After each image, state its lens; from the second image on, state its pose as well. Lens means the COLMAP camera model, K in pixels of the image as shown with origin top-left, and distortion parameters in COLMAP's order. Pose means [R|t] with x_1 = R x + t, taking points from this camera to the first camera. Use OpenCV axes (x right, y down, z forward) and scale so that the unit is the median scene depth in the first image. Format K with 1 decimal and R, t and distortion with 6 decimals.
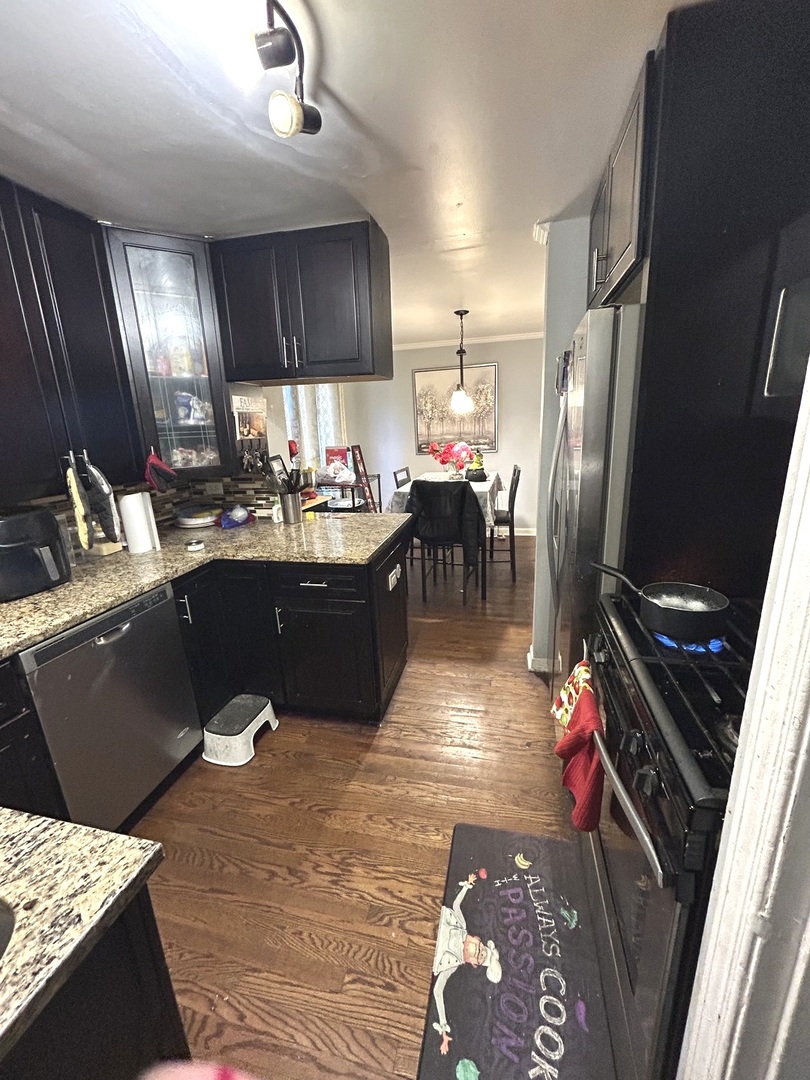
lens RADIAL K [[439.6, 0, 409.0], [0, 439.6, 538.7], [0, 0, 1]] dist [-0.004106, 0.000329]
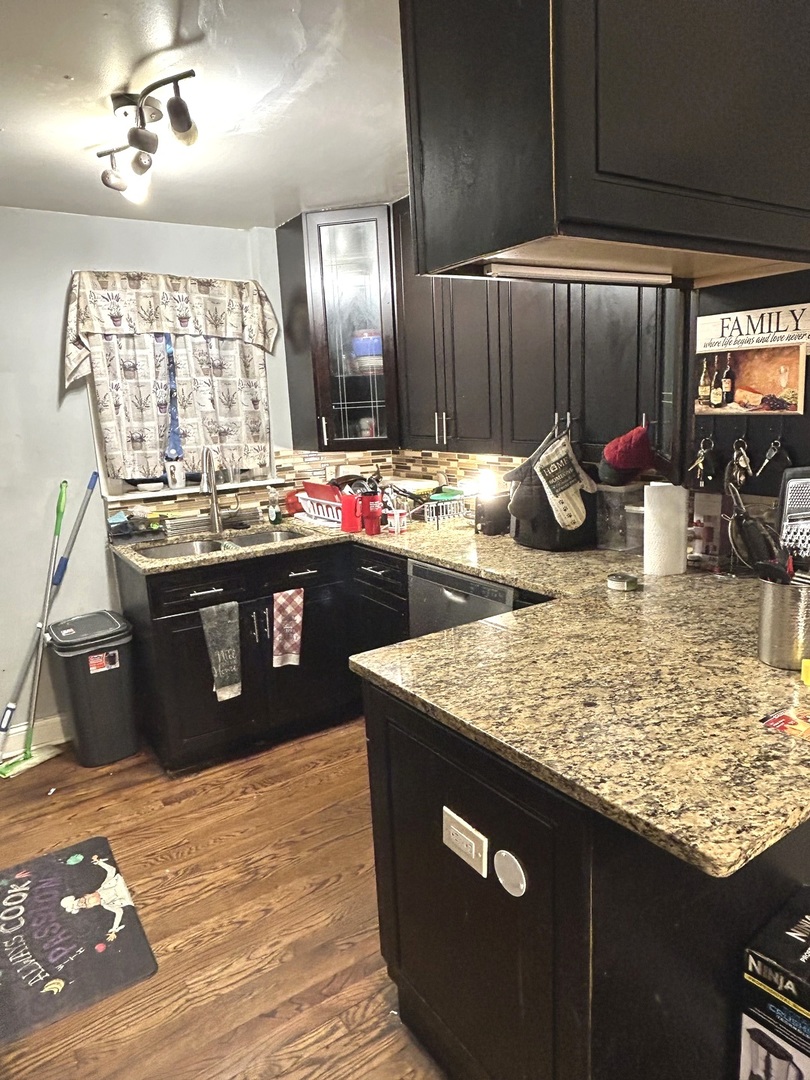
lens RADIAL K [[694.6, 0, 408.9], [0, 694.6, 541.0], [0, 0, 1]] dist [0.002858, -0.000279]
pose [[-0.678527, 0.215706, -0.702191, 0.424702], [-0.113484, 0.913656, 0.390325, -0.432268], [0.725757, 0.344533, -0.595461, 1.543952]]
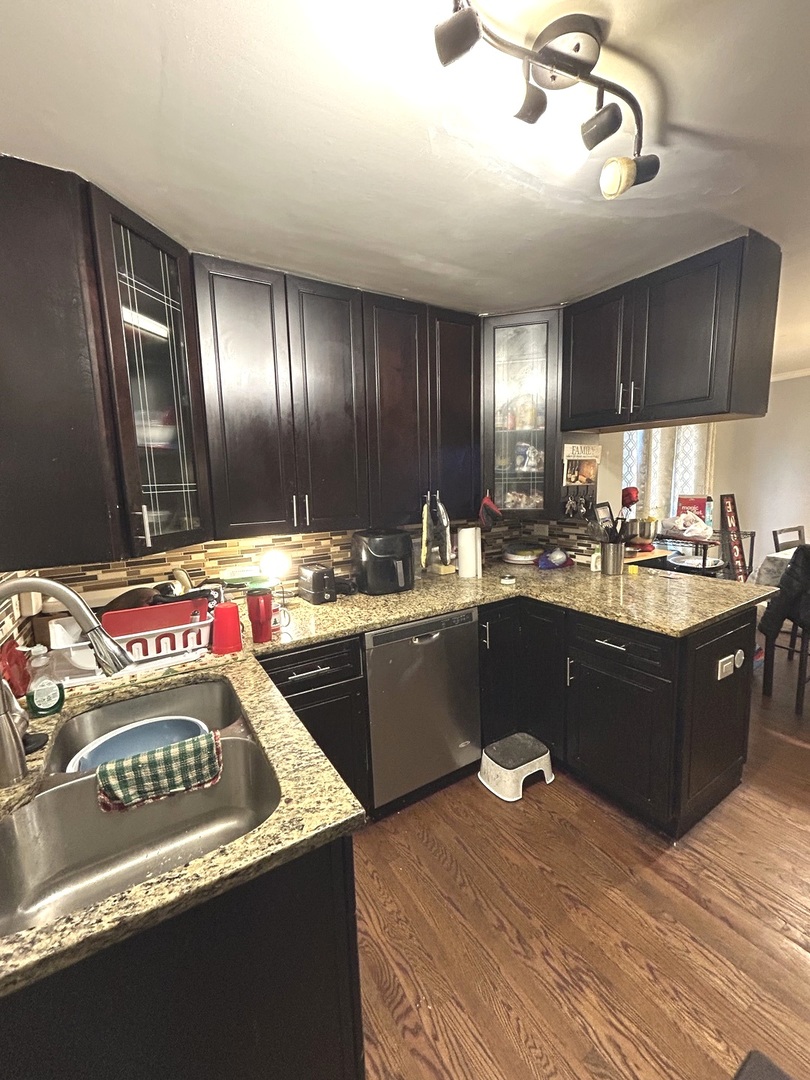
lens RADIAL K [[439.6, 0, 404.4], [0, 439.6, 537.9], [0, 0, 1]] dist [-0.004106, 0.000329]
pose [[0.706963, 0.107794, -0.698987, 0.098297], [-0.175410, 0.984162, -0.025639, -0.015618], [0.685153, 0.140736, 0.714674, 0.029060]]
